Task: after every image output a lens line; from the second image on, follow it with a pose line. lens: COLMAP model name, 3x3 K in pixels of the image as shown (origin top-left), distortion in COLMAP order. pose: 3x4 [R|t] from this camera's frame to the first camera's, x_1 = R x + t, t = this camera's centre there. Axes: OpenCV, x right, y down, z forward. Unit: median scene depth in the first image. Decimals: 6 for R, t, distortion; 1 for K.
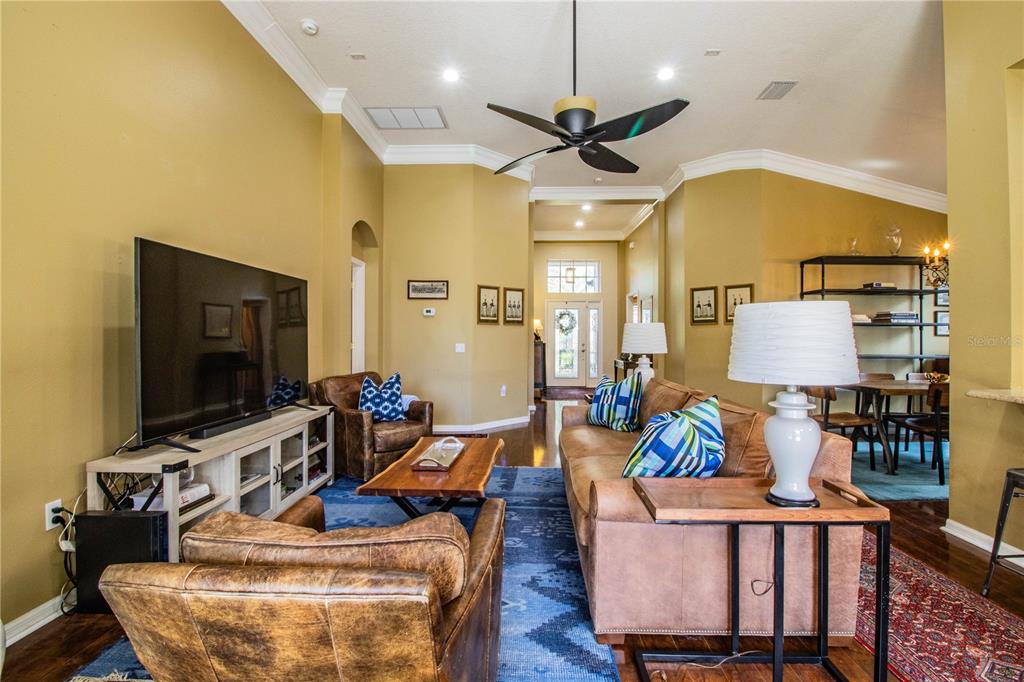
lens RADIAL K [[472.8, 0, 519.1], [0, 472.8, 334.4], [0, 0, 1]] dist [-0.007661, -0.008264]
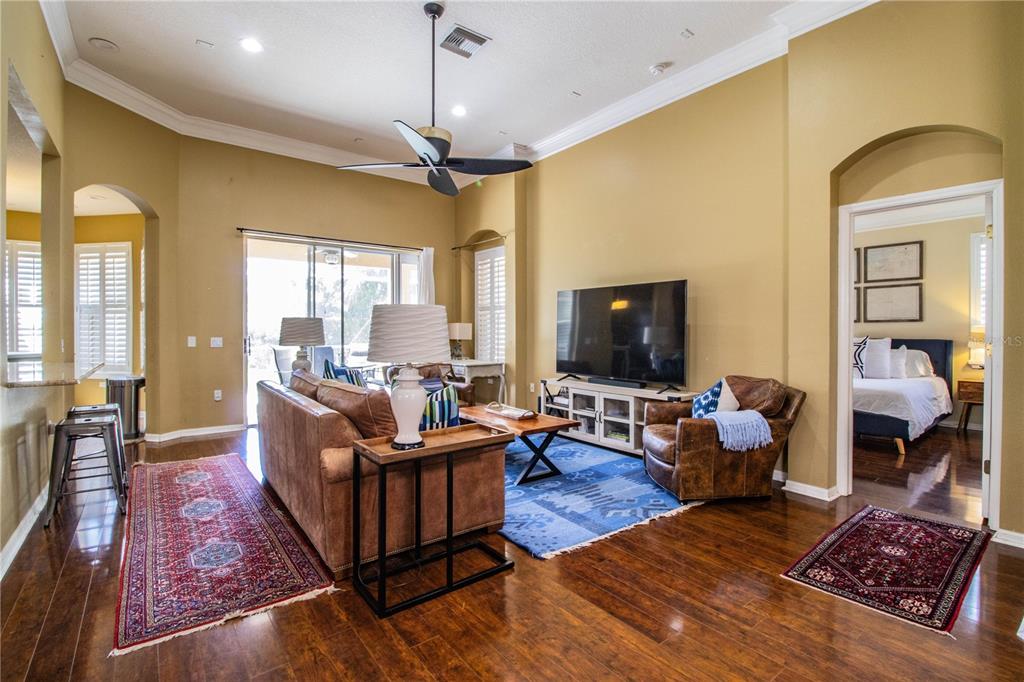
lens RADIAL K [[472.8, 0, 520.5], [0, 472.8, 334.5], [0, 0, 1]] dist [-0.007661, -0.008264]
pose [[-0.775481, 0.003654, -0.631360, 0.358507], [0.001045, 0.999989, 0.004504, 0.005759], [0.631370, 0.002833, -0.775477, 1.056133]]
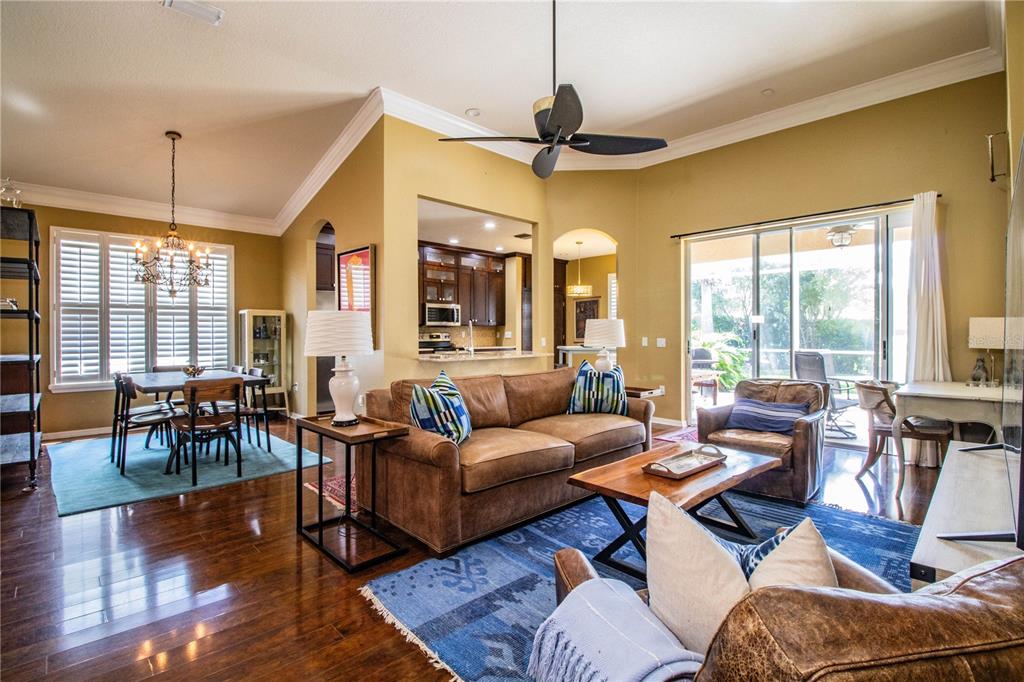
lens RADIAL K [[472.8, 0, 517.0], [0, 472.8, 337.0], [0, 0, 1]] dist [-0.007661, -0.008264]
pose [[-0.713992, -0.005647, 0.700131, -0.276394], [-0.002427, 0.999981, 0.005591, 0.006856], [-0.700149, 0.002293, -0.713993, 0.918996]]
